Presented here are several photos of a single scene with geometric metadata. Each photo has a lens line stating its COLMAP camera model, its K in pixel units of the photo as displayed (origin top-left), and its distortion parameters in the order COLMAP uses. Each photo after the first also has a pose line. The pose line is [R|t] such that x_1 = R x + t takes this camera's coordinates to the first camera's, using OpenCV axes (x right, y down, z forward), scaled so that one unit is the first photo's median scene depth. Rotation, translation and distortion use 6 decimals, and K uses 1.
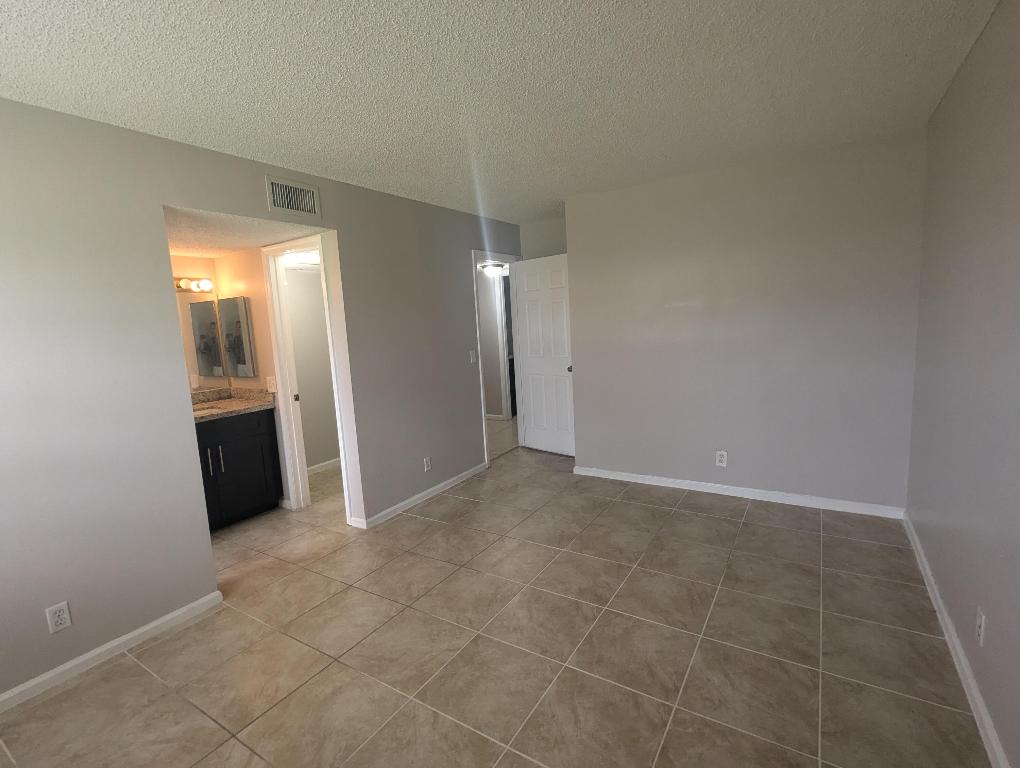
lens RADIAL K [[482.2, 0, 510.5], [0, 482.2, 382.7], [0, 0, 1]] dist [-0.005711, -0.000881]
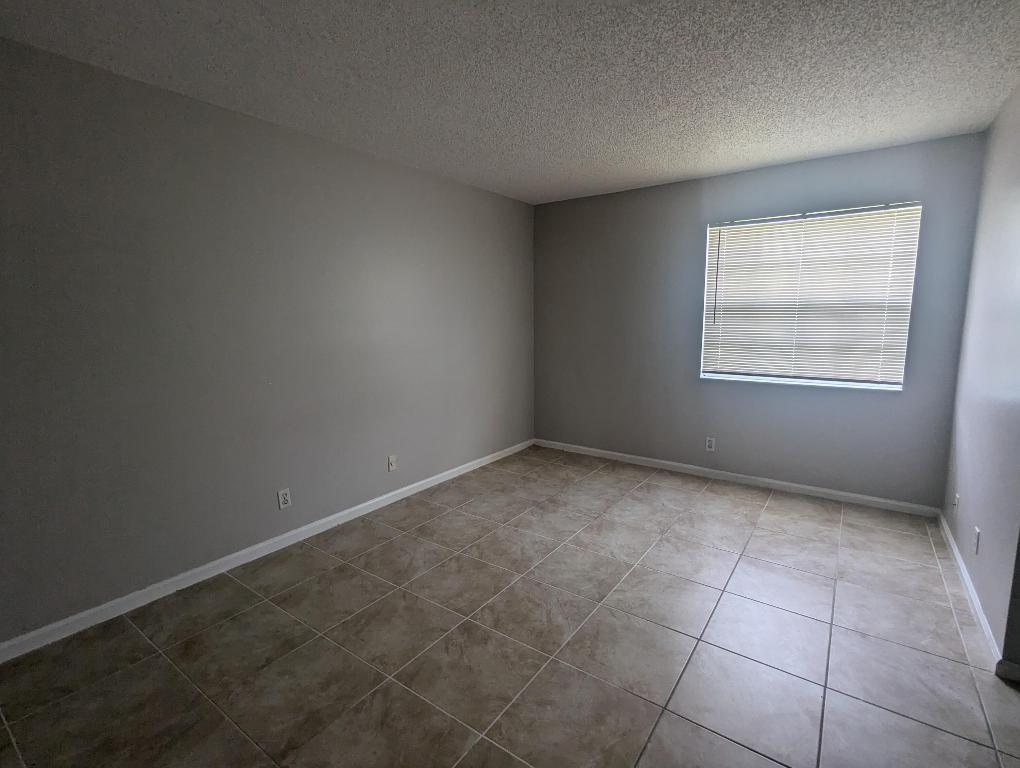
lens RADIAL K [[482.2, 0, 510.5], [0, 482.2, 382.3], [0, 0, 1]] dist [-0.005711, -0.000881]
pose [[-0.996480, 0.057752, 0.060770, 0.033519], [0.071801, 0.962113, 0.263028, -0.202940], [-0.043277, 0.266466, -0.962872, 1.787777]]
